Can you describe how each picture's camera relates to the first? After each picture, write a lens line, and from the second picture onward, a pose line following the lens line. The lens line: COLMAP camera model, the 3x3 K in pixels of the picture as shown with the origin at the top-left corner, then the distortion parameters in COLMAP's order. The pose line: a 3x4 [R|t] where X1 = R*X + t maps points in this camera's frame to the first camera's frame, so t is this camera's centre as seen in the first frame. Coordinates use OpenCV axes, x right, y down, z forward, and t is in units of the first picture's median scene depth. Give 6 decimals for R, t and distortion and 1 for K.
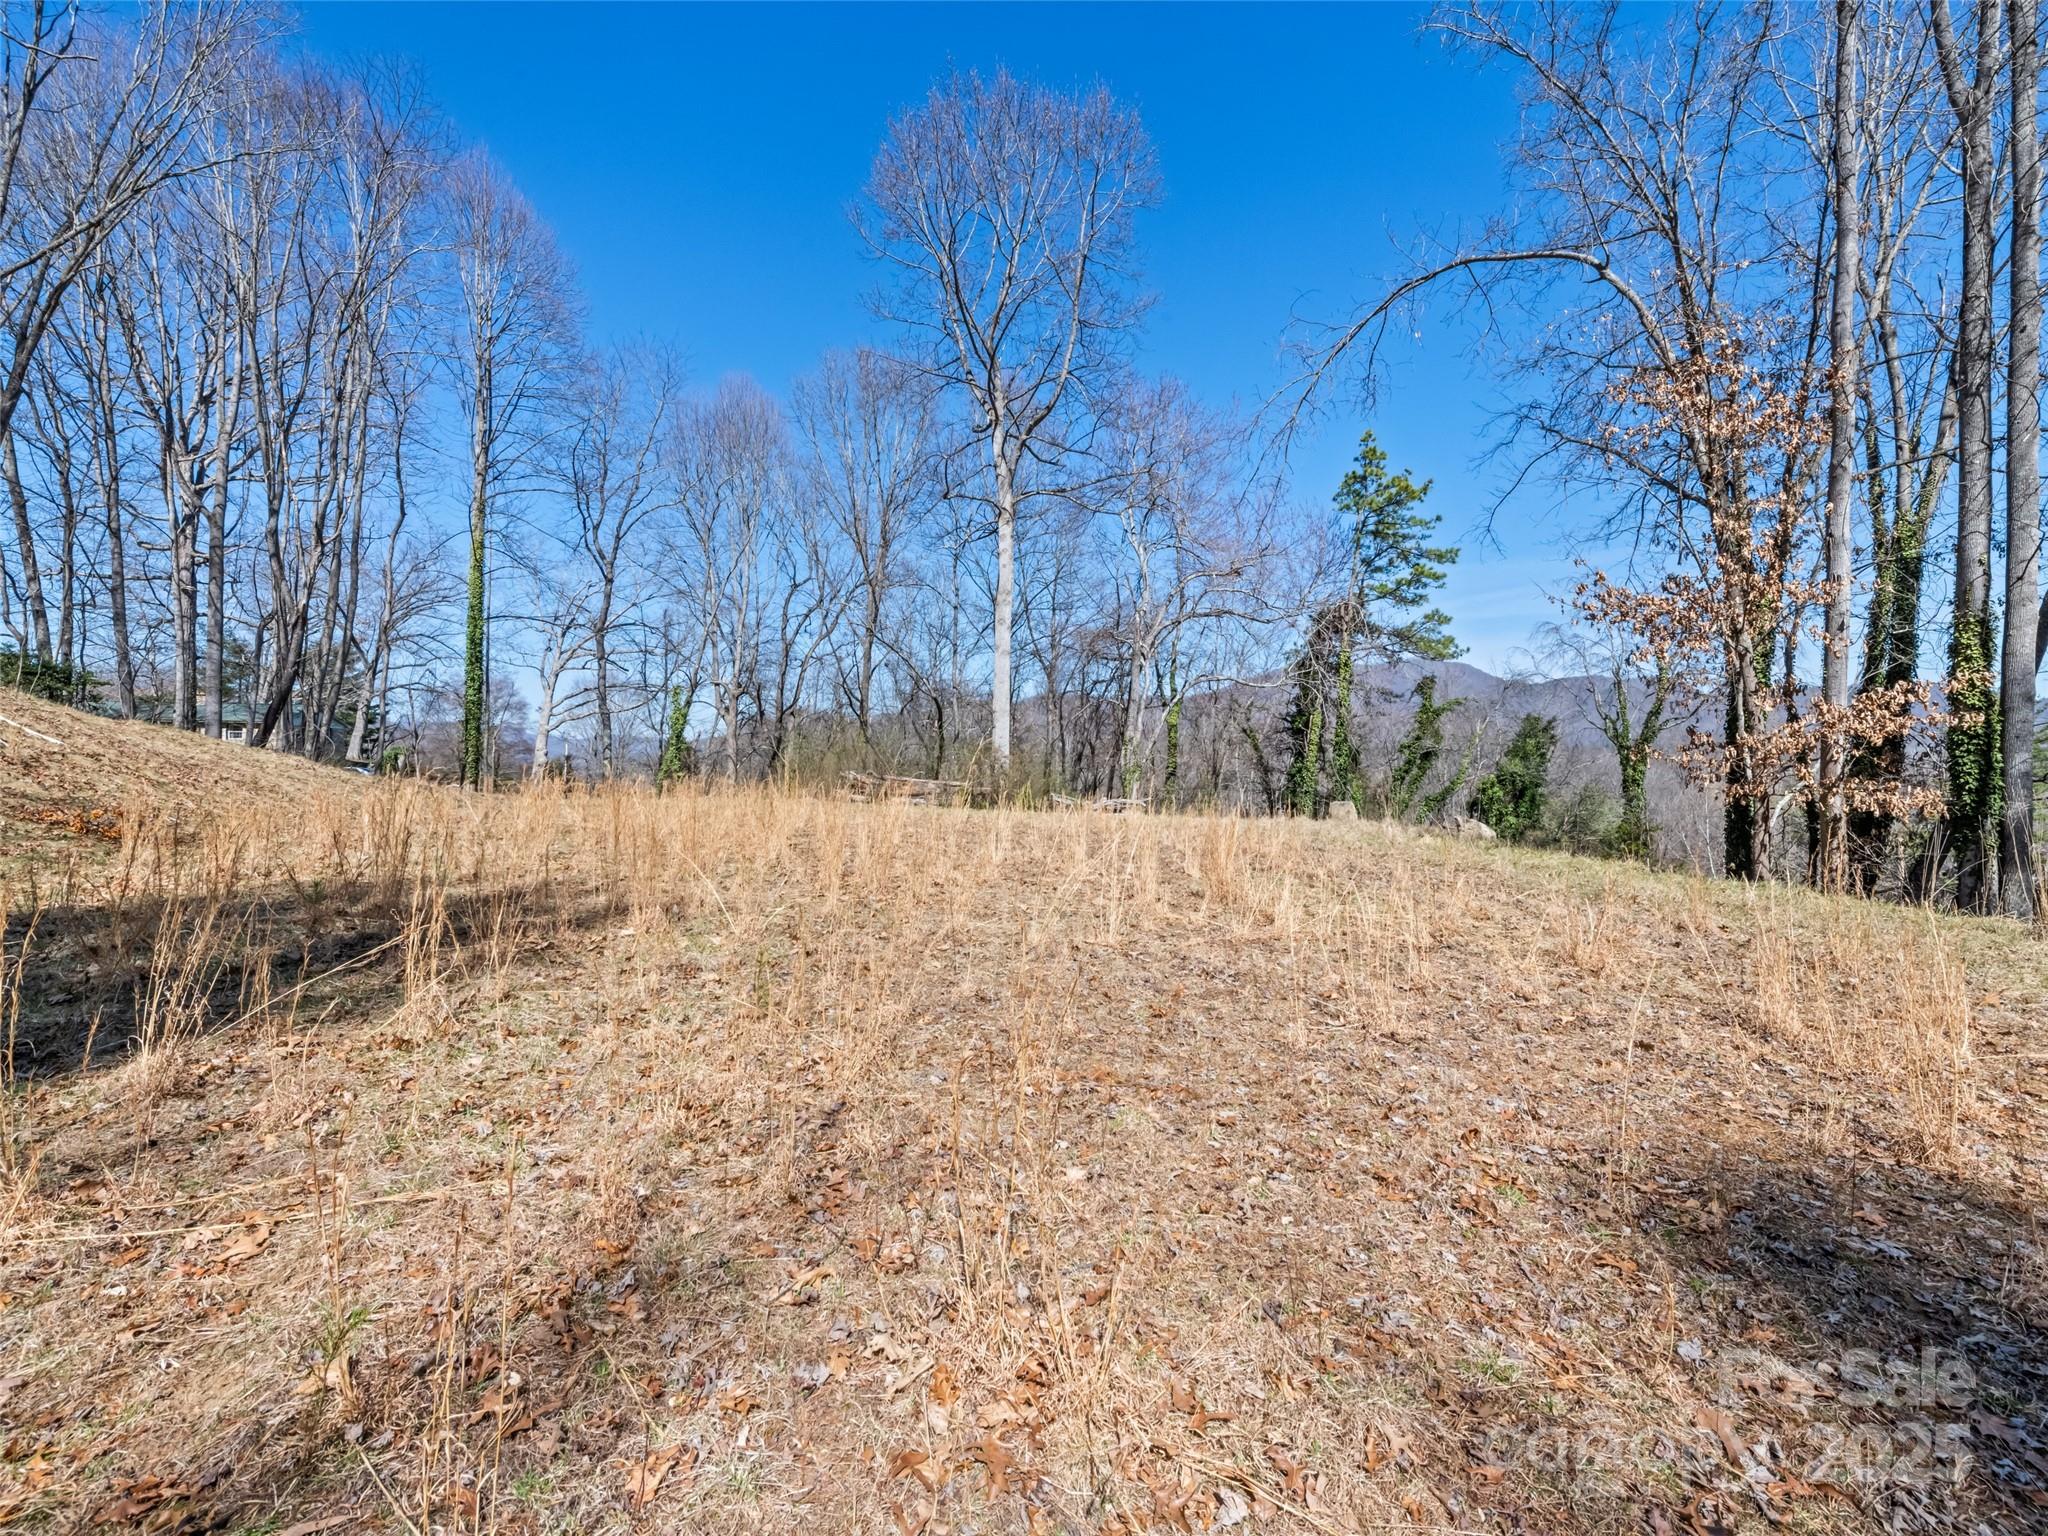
lens RADIAL K [[824.0, 0, 1020.7], [0, 824.0, 745.5], [0, 0, 1]] dist [0.002808, 0.000147]
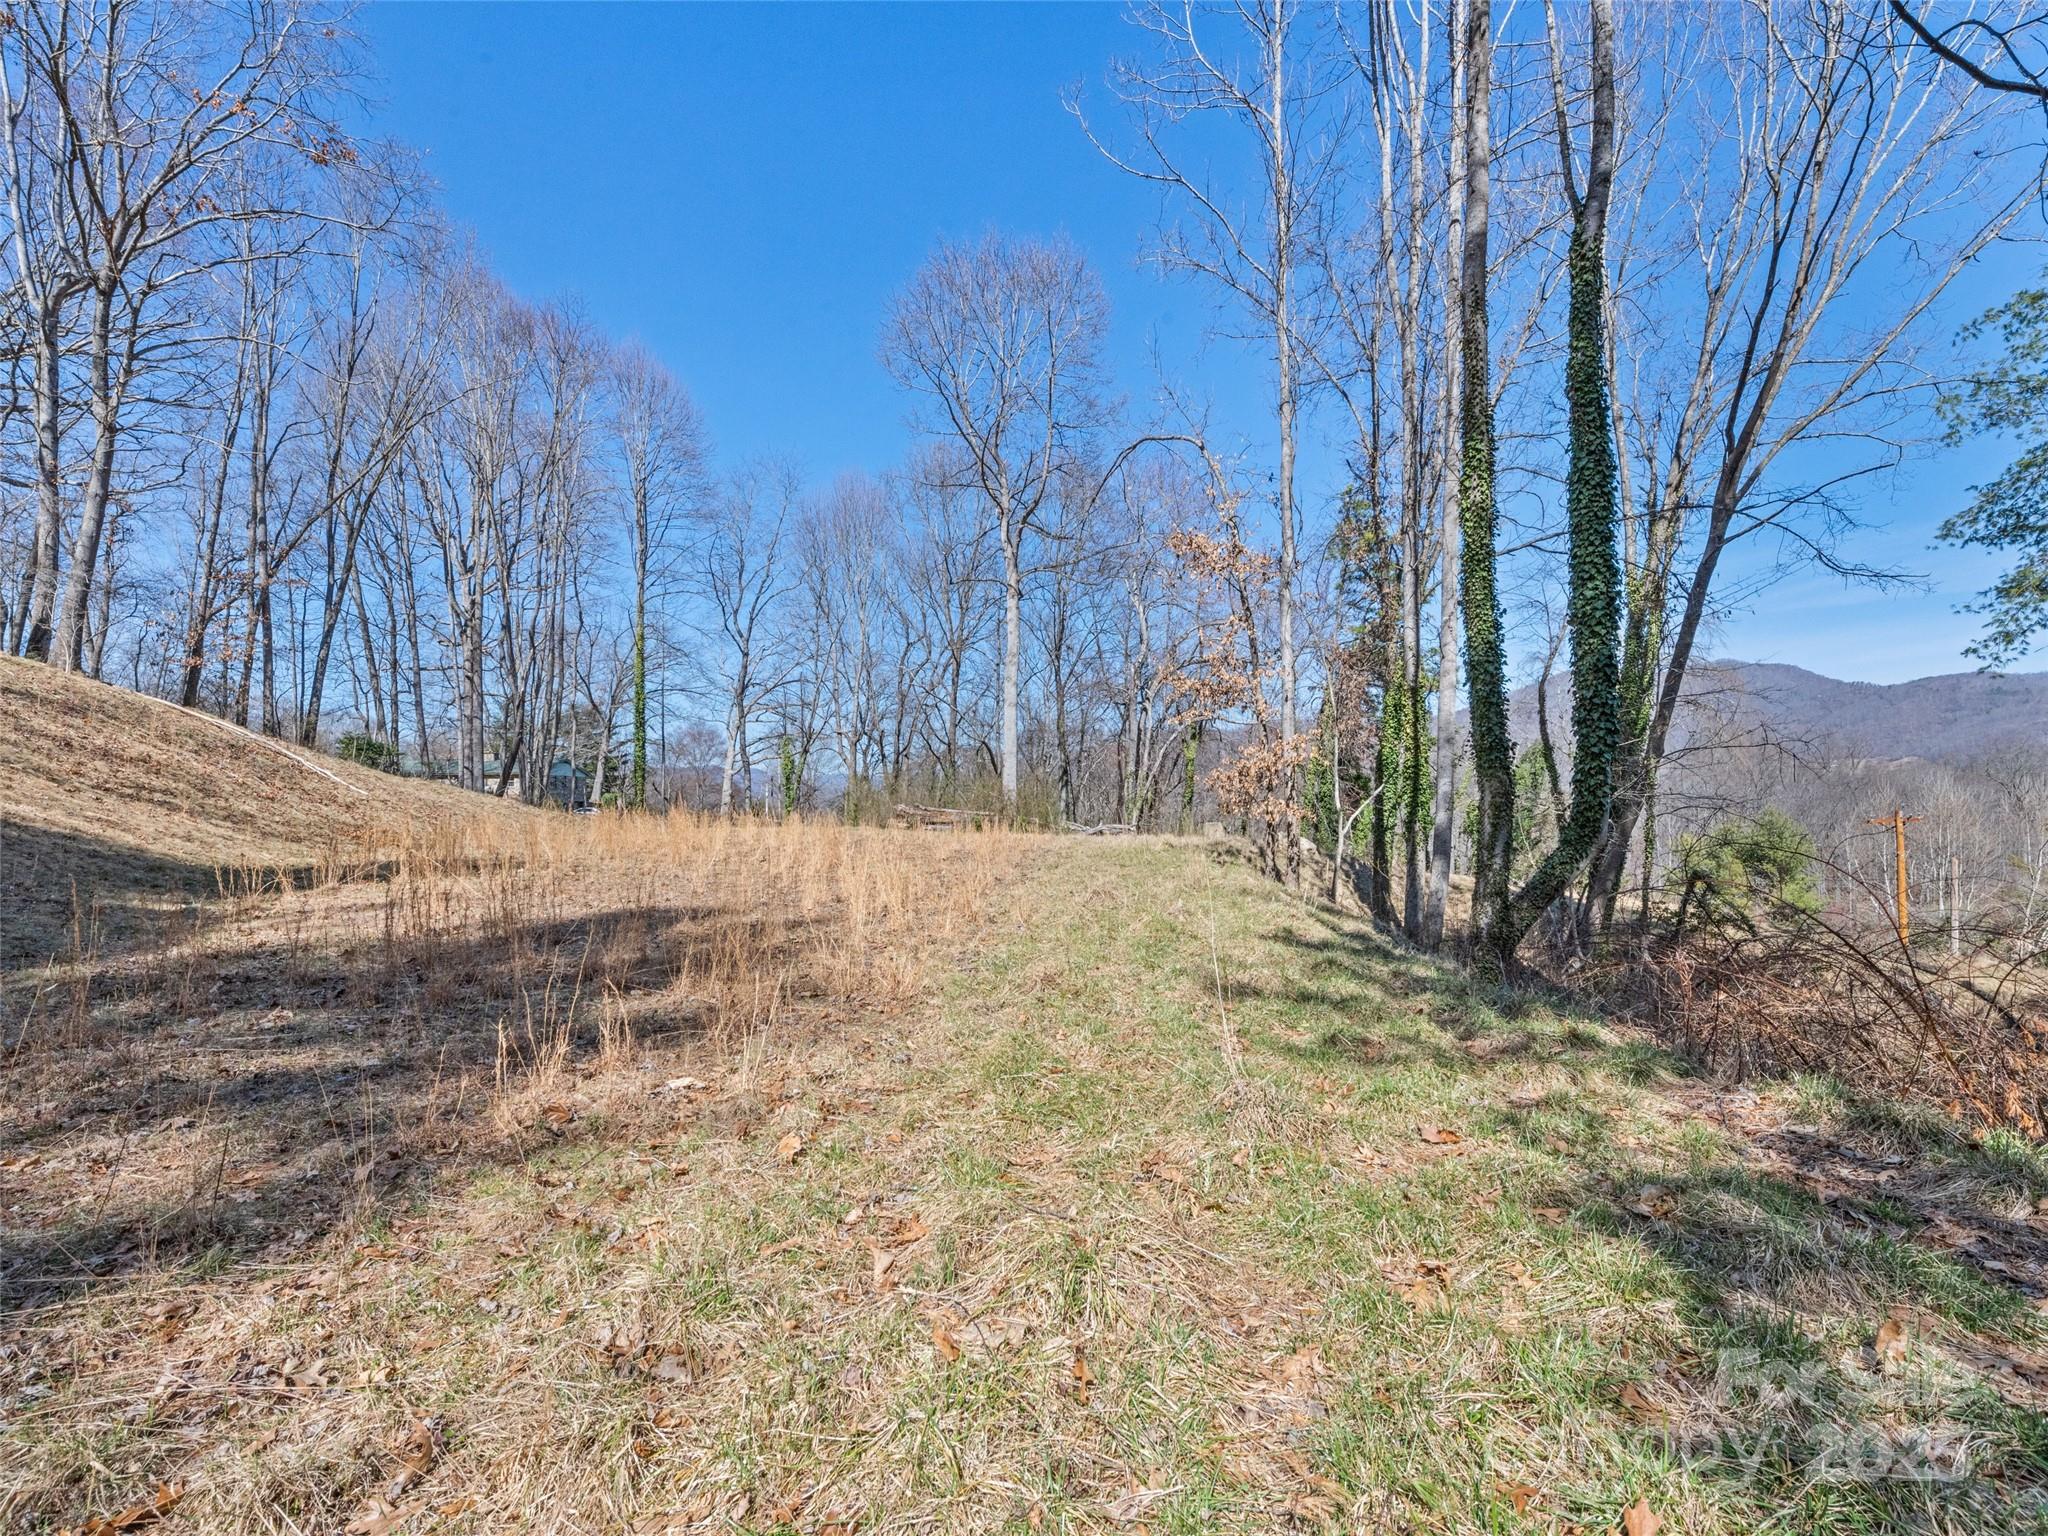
lens RADIAL K [[824.0, 0, 1028.3], [0, 824.0, 788.4], [0, 0, 1]] dist [0.002808, 0.000147]
pose [[0.976465, -0.020466, -0.214701, 0.257932], [0.022823, 0.999703, 0.008503, 0.001077], [0.214463, -0.013203, 0.976643, -0.176861]]
